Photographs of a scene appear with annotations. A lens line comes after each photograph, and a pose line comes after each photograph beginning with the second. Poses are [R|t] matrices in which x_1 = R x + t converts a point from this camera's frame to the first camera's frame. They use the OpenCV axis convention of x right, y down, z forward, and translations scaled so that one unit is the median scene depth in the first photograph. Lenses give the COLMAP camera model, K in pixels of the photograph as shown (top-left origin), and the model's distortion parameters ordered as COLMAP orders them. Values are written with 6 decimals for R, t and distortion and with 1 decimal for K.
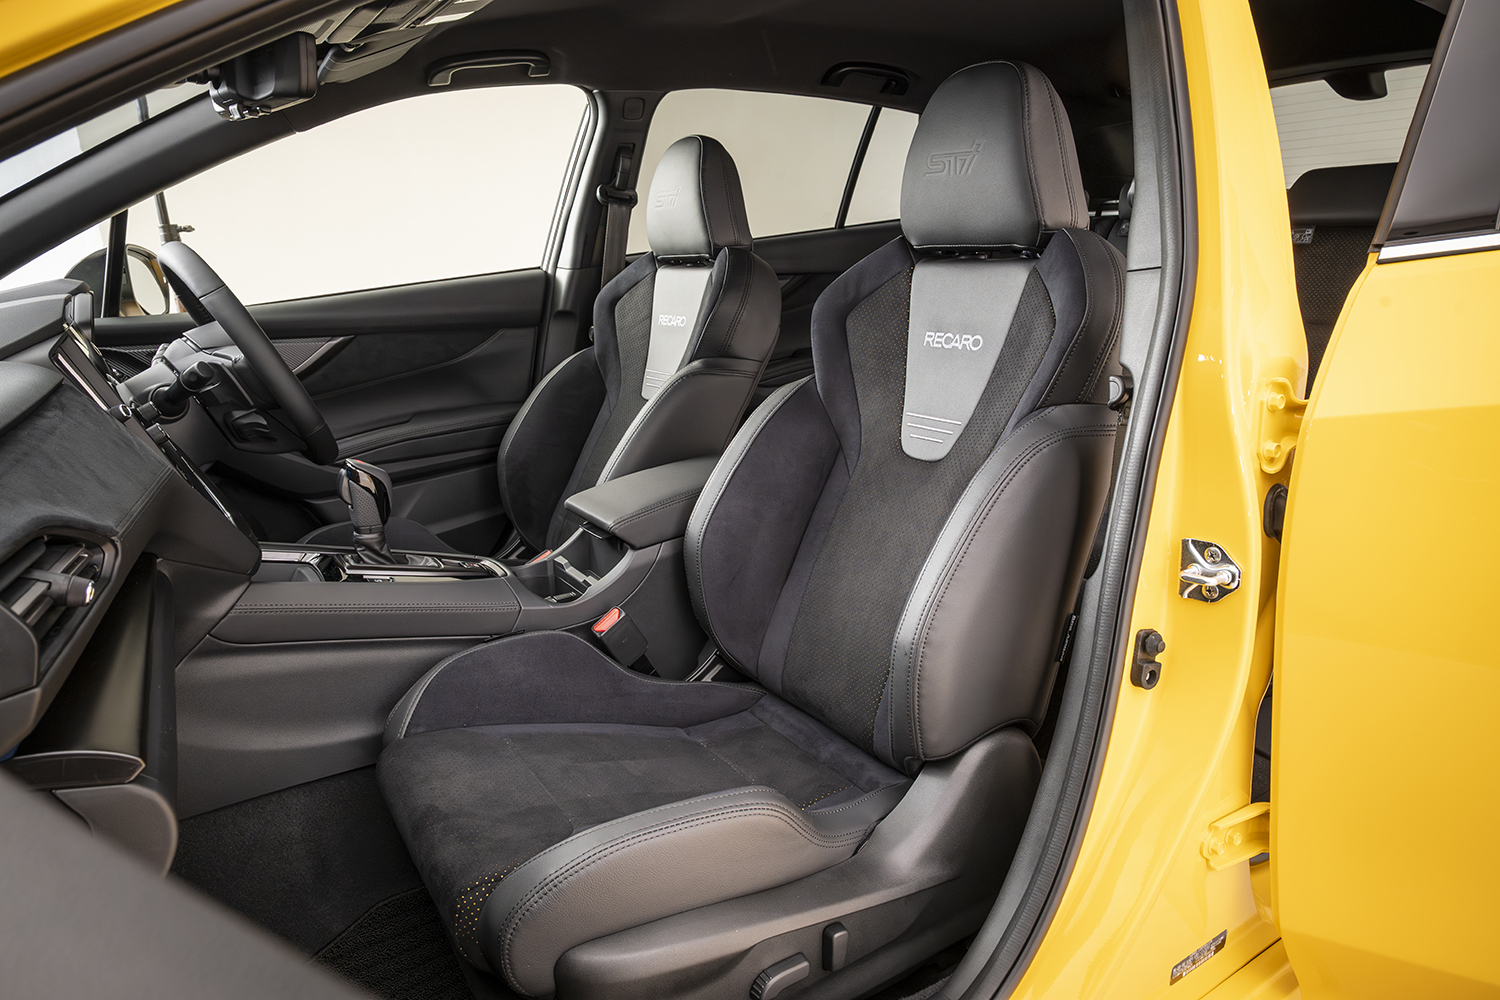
lens RADIAL K [[996.6, 0, 750.0], [0, 996.6, 500.0], [0, 0, 1]] dist [-0.005660, 0.000680]
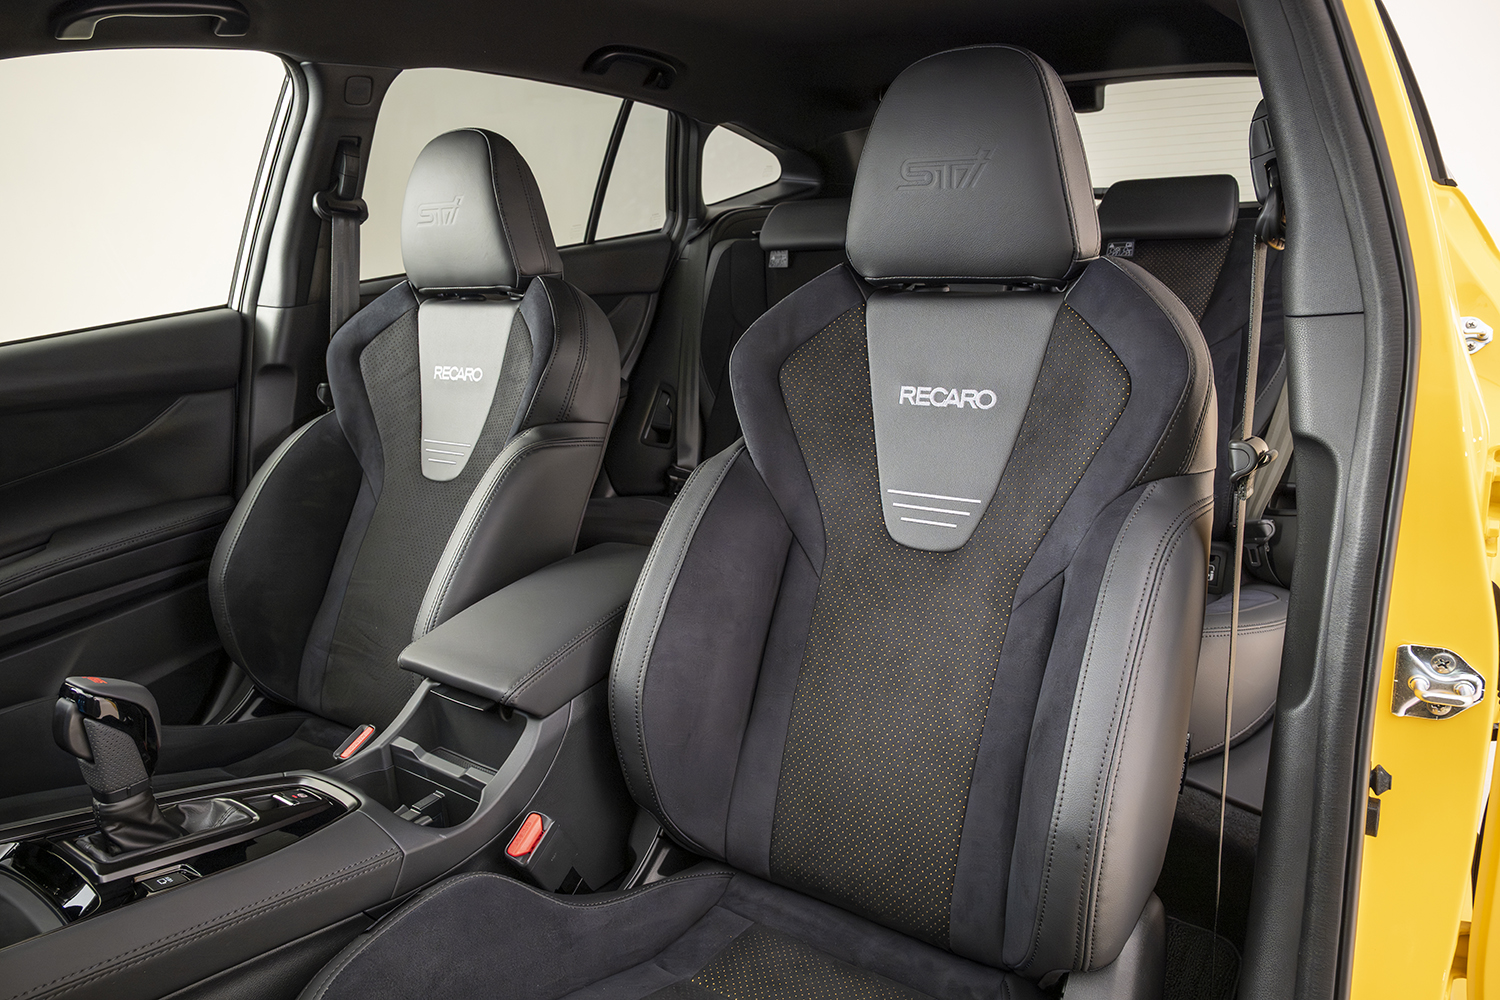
lens RADIAL K [[996.6, 0, 750.0], [0, 996.6, 500.0], [0, 0, 1]] dist [-0.005660, 0.000680]
pose [[0.920229, -0.110044, 0.375591, -0.220747], [0.110433, 0.993671, 0.020564, -0.099399], [-0.375477, 0.022554, 0.926557, 0.288191]]
